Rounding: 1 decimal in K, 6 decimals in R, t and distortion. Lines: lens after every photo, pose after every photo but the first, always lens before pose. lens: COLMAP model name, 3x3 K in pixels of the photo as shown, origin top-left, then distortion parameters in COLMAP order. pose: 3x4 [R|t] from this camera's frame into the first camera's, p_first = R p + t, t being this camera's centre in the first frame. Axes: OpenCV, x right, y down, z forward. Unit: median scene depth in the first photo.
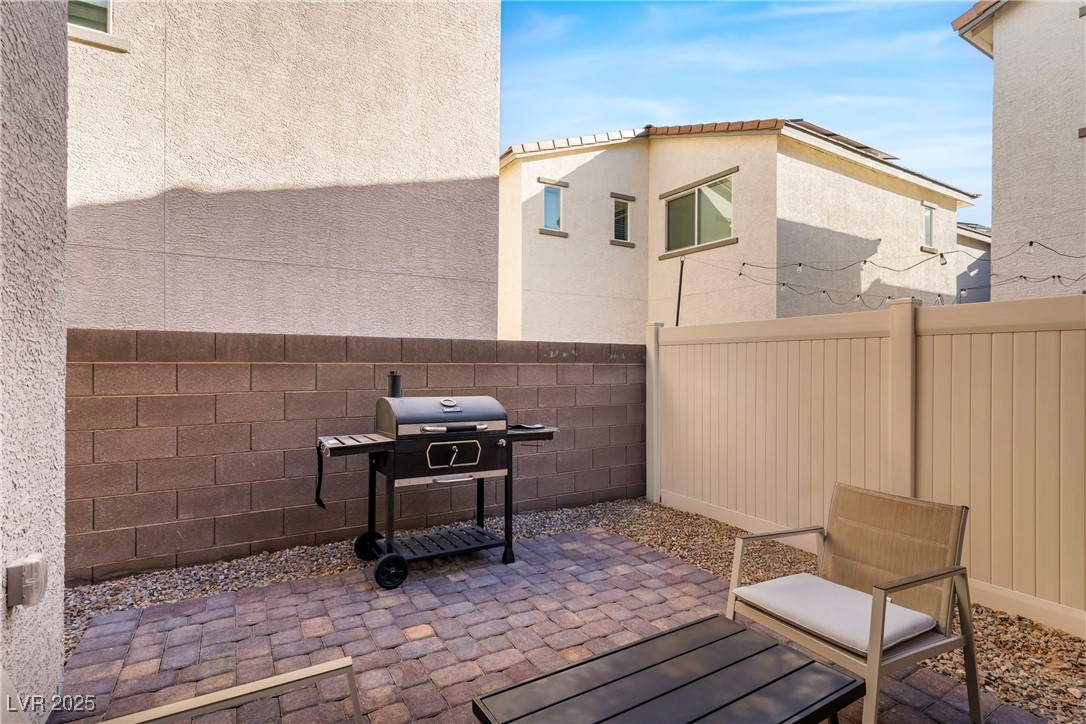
lens RADIAL K [[529.5, 0, 543.0], [0, 529.5, 362.0], [0, 0, 1]] dist [0.002735, 0.000563]
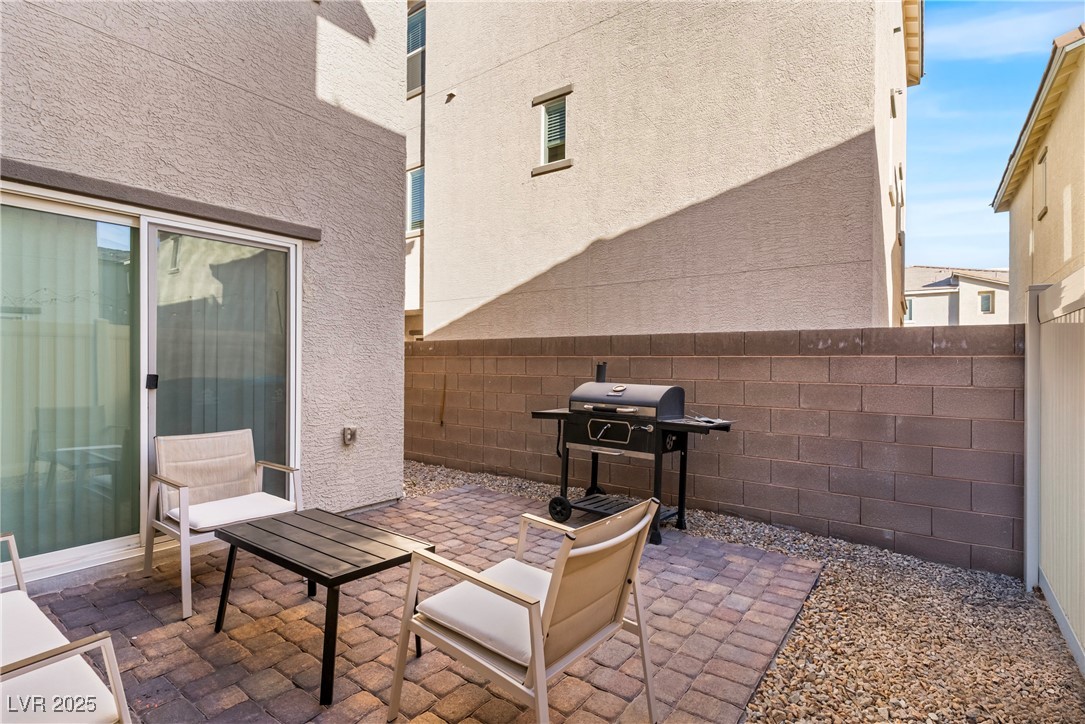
lens RADIAL K [[523.2, 0, 542.5], [0, 523.2, 362.0], [0, 0, 1]] dist [0.000025, -0.000106]
pose [[0.381819, -0.003035, -0.924232, 0.674499], [-0.004854, 0.999974, -0.005289, 0.020969], [0.924224, 0.006506, 0.381794, 0.329640]]
